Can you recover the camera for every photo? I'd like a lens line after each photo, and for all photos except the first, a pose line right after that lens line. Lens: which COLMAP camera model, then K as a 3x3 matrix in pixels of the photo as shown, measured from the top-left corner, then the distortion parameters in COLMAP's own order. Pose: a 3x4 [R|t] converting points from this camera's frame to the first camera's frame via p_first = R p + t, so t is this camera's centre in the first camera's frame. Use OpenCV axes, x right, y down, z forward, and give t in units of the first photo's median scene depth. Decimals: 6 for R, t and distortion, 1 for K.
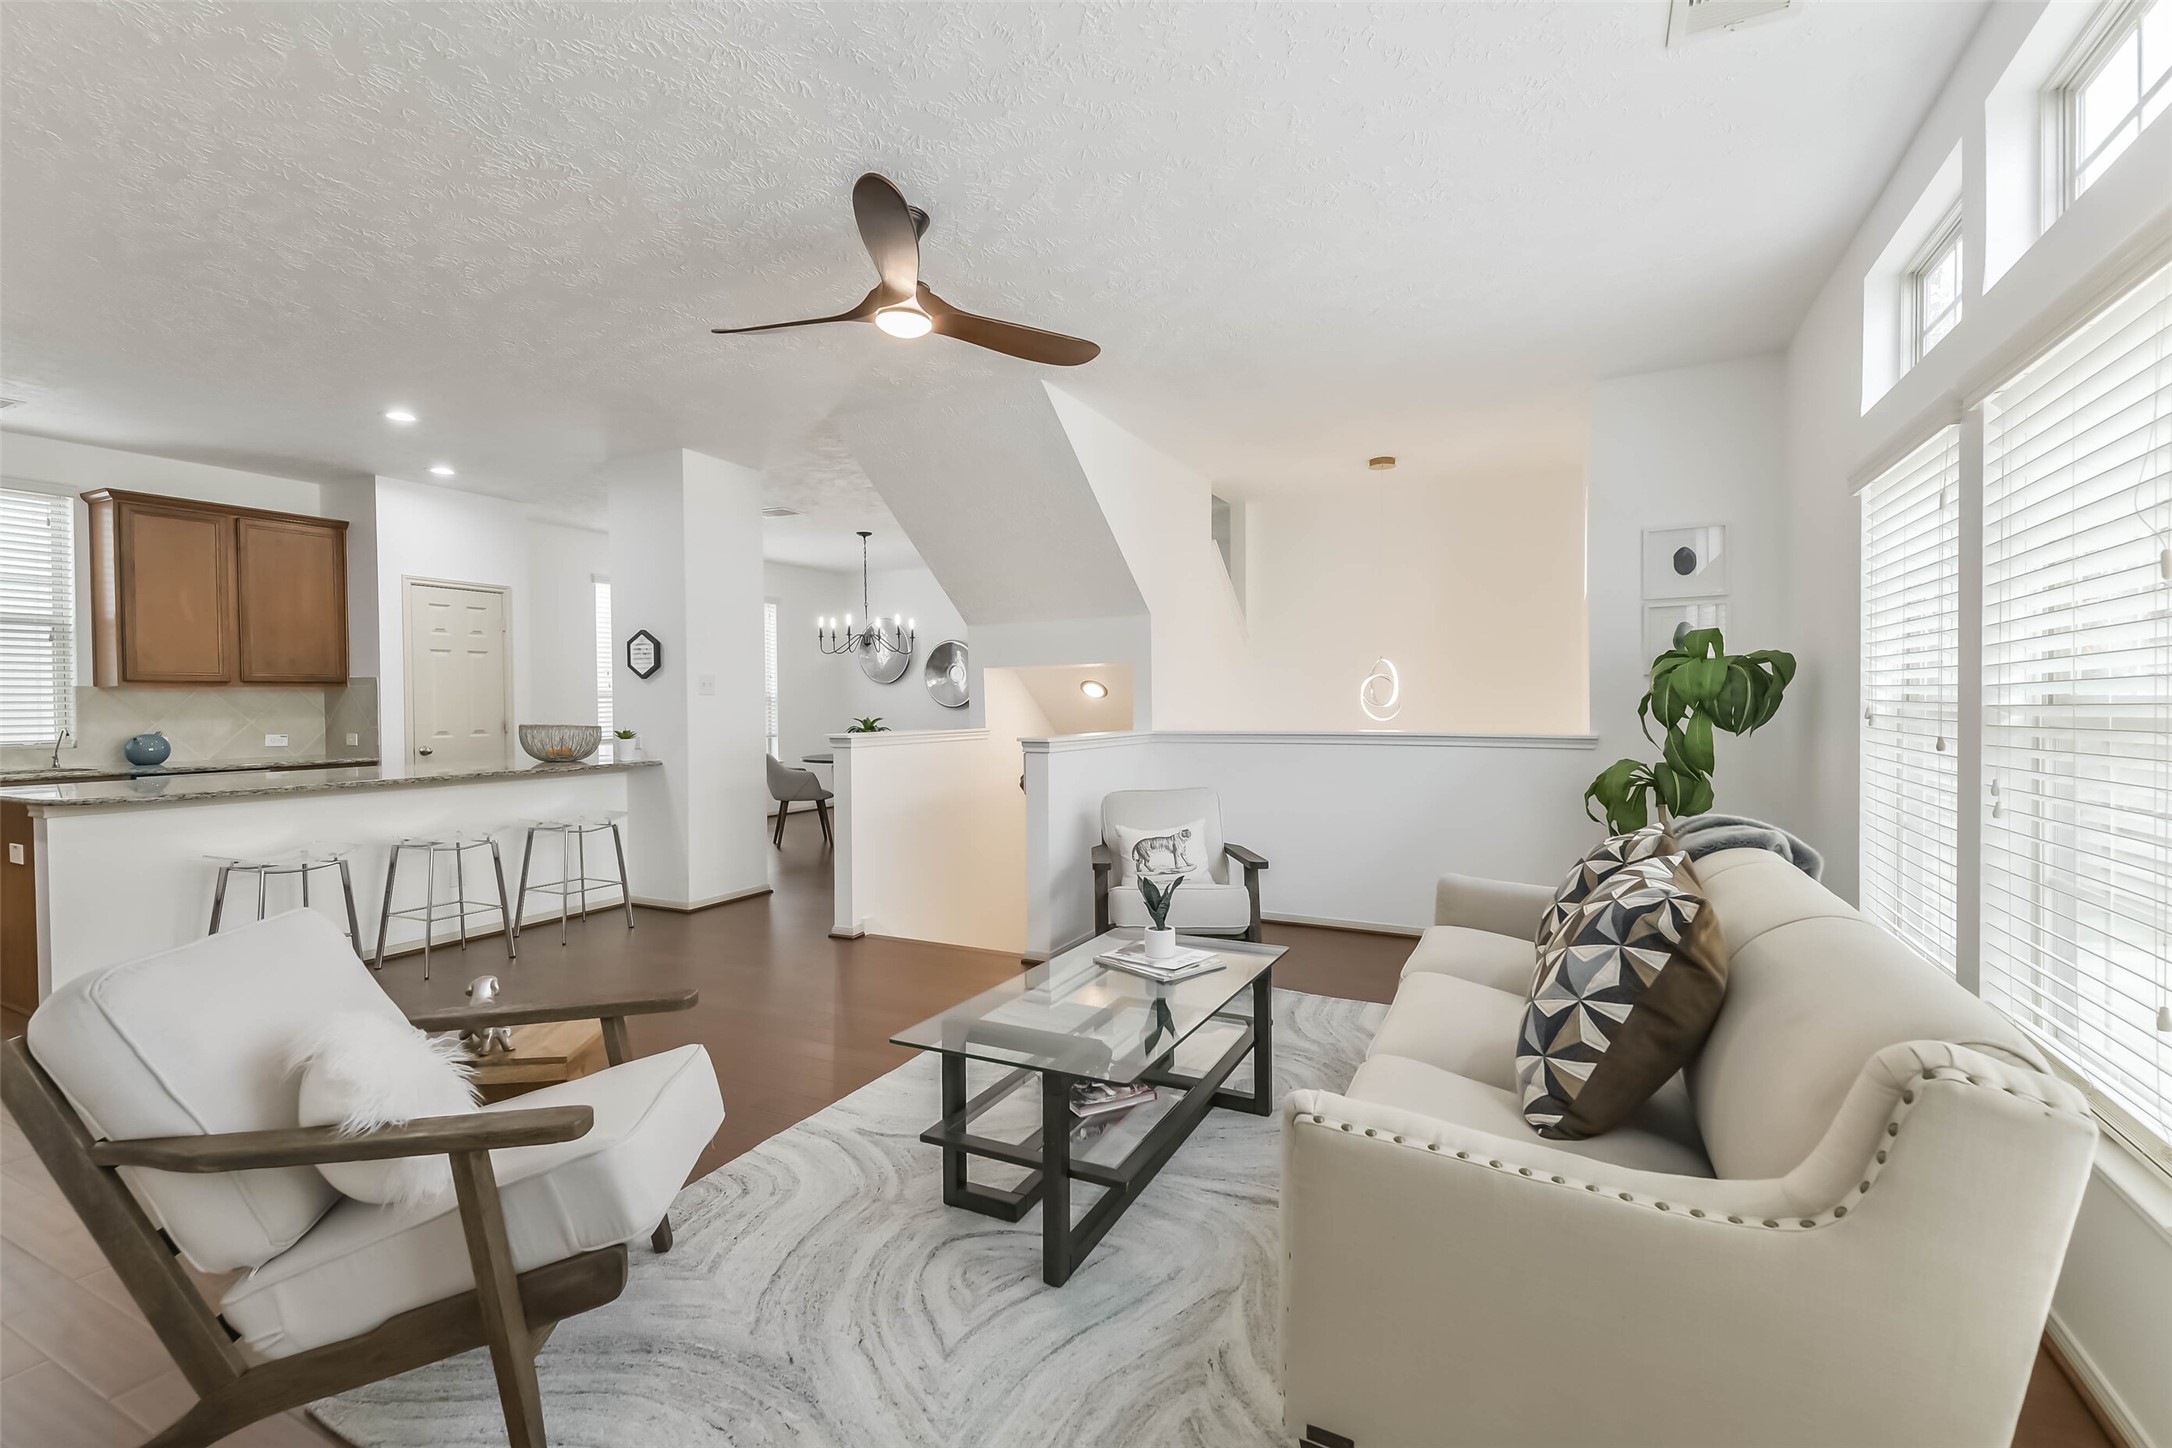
lens RADIAL K [[953.5, 0, 1092.3], [0, 953.5, 718.8], [0, 0, 1]] dist [0.061162, -0.029547]
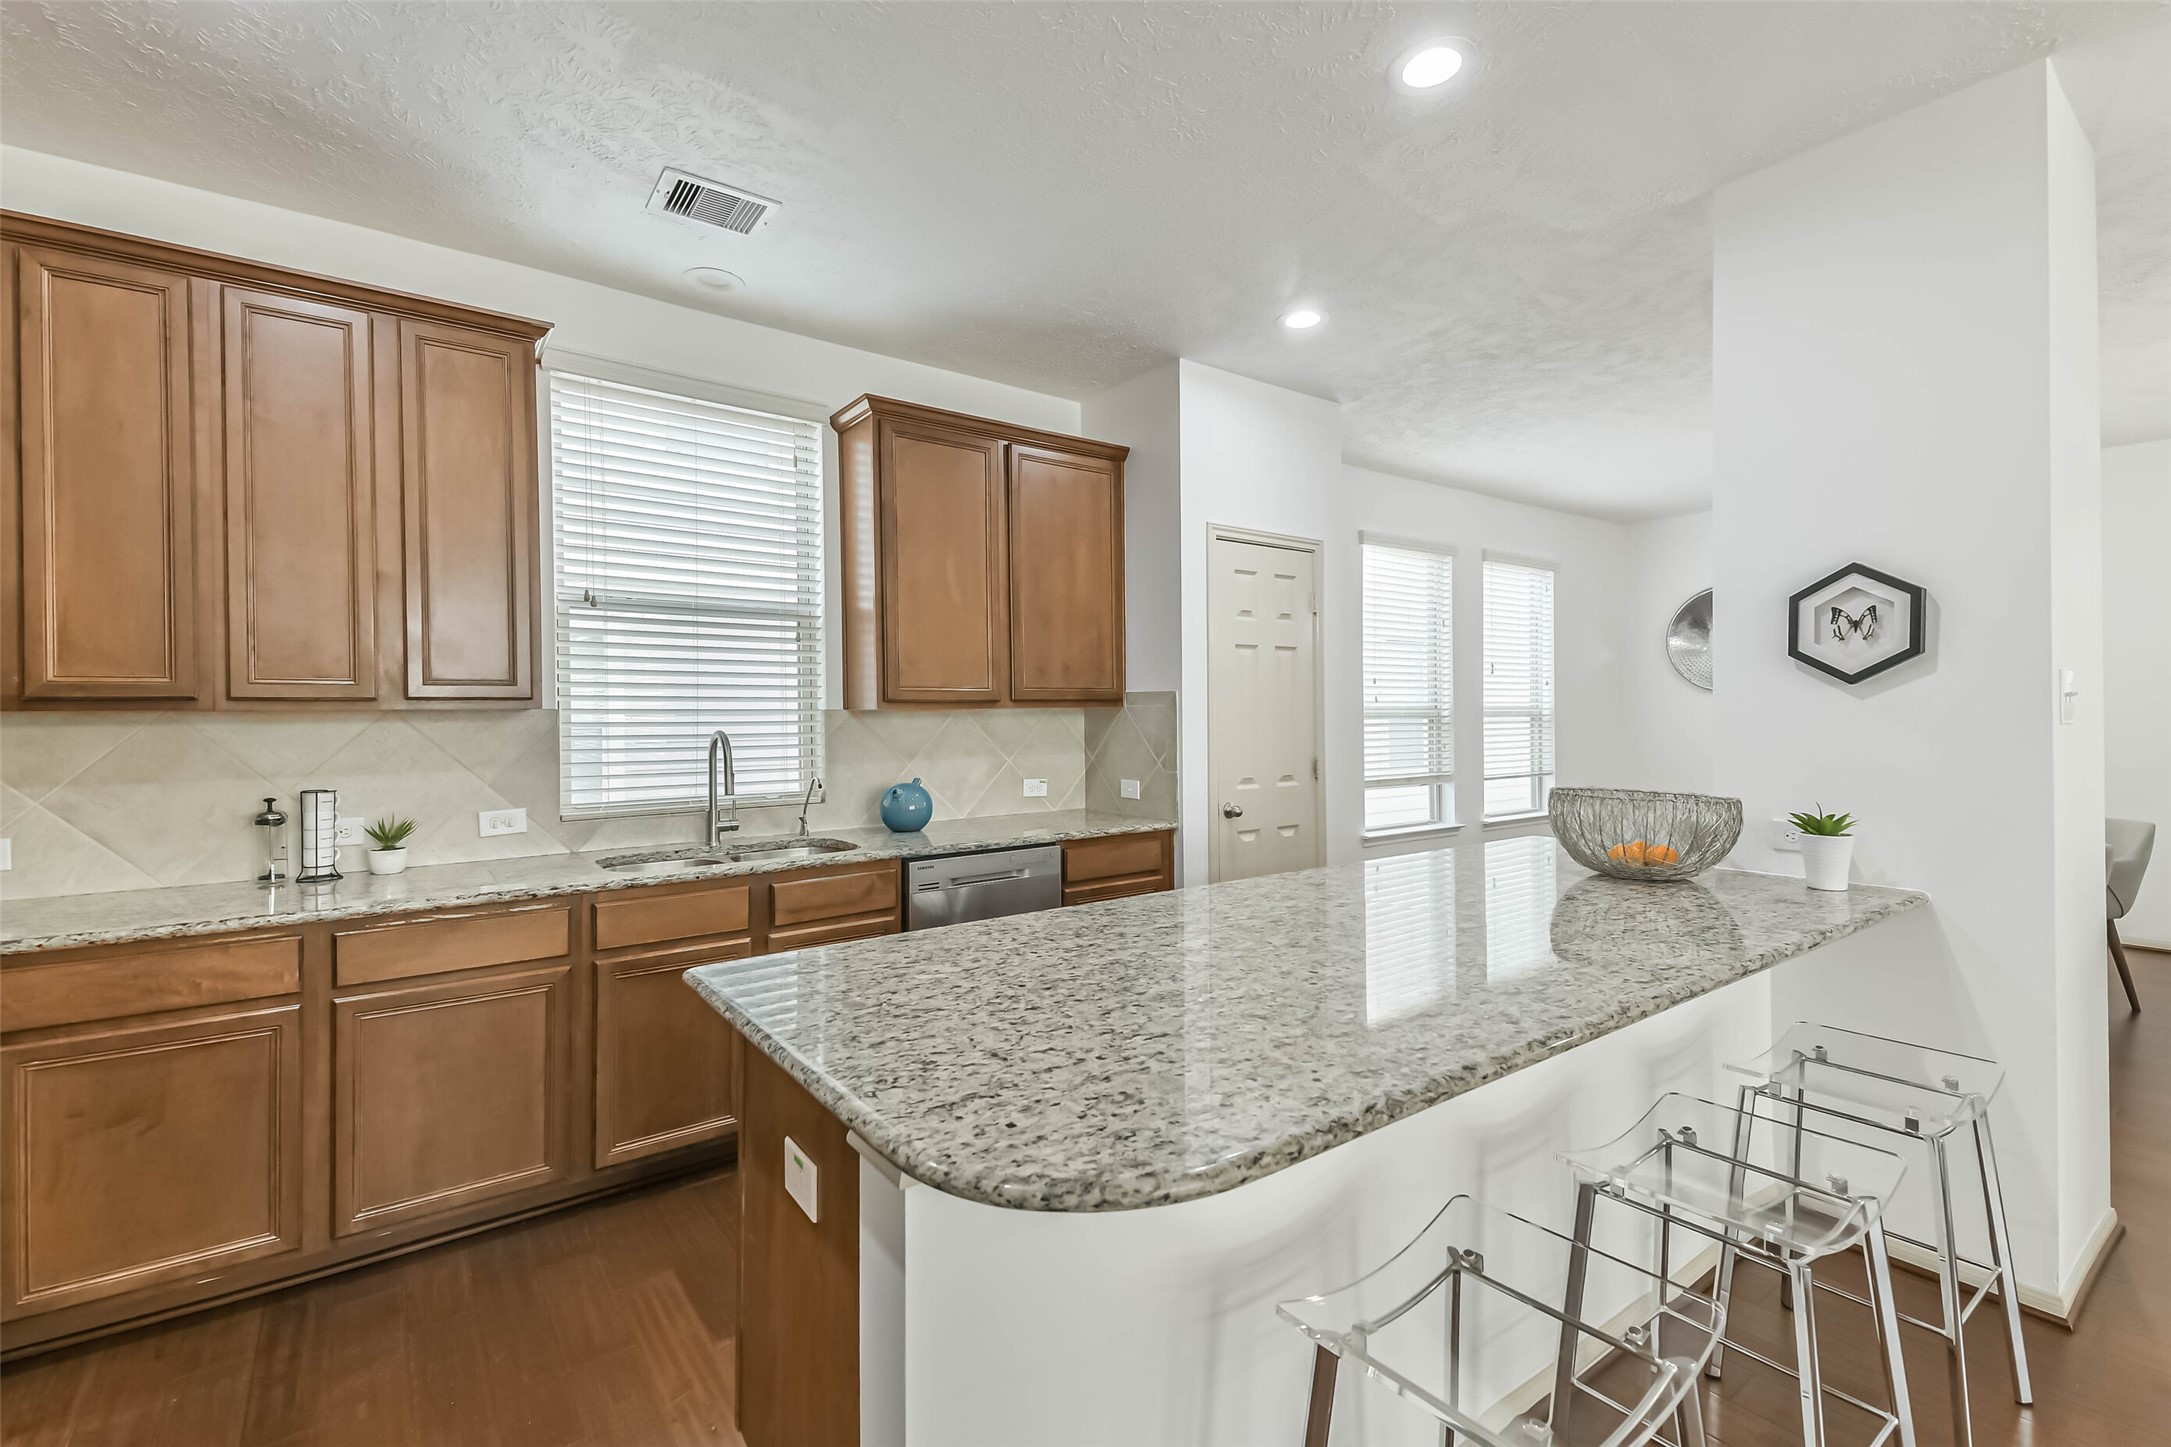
lens RADIAL K [[953.0, 0, 1091.8], [0, 953.0, 718.3], [0, 0, 1]] dist [0.061162, -0.029547]
pose [[0.887765, 0.000566, -0.460296, -0.560349], [-0.004797, 0.999956, -0.008021, -0.022526], [0.460272, 0.009329, 0.887729, 0.495965]]
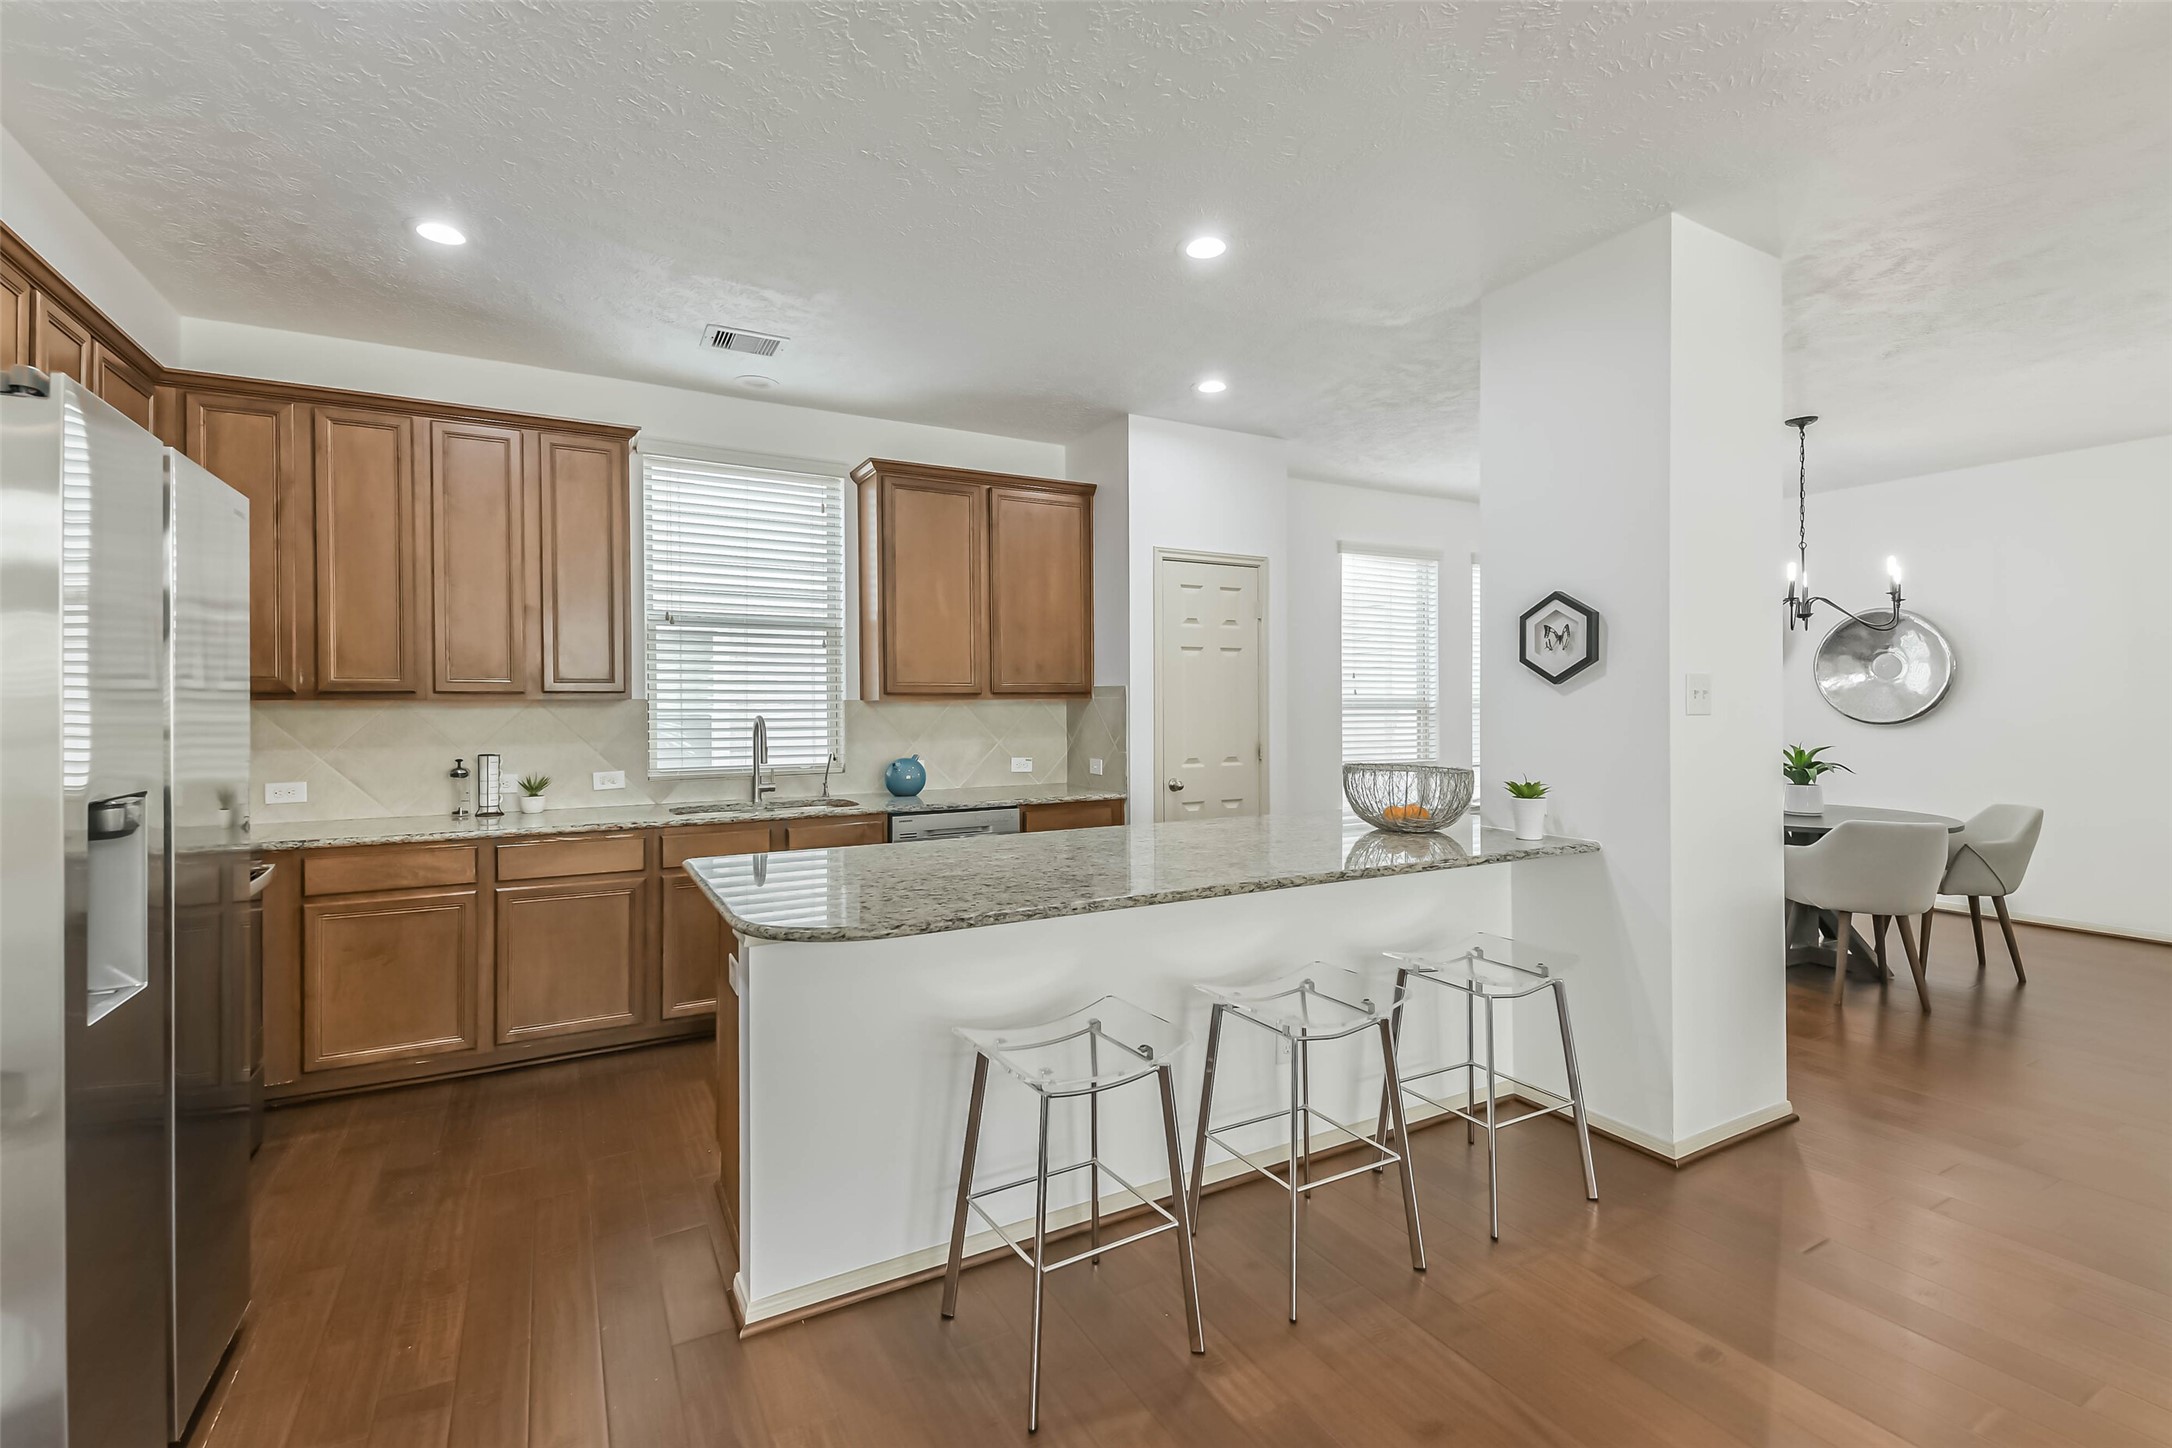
lens RADIAL K [[963.5, 0, 1085.1], [0, 963.5, 711.0], [0, 0, 1]] dist [0.039656, -0.025249]
pose [[0.819937, 0.006018, -0.572423, -0.373992], [-0.010197, 0.999940, -0.004094, -0.021975], [0.572363, 0.009194, 0.819949, 0.421674]]
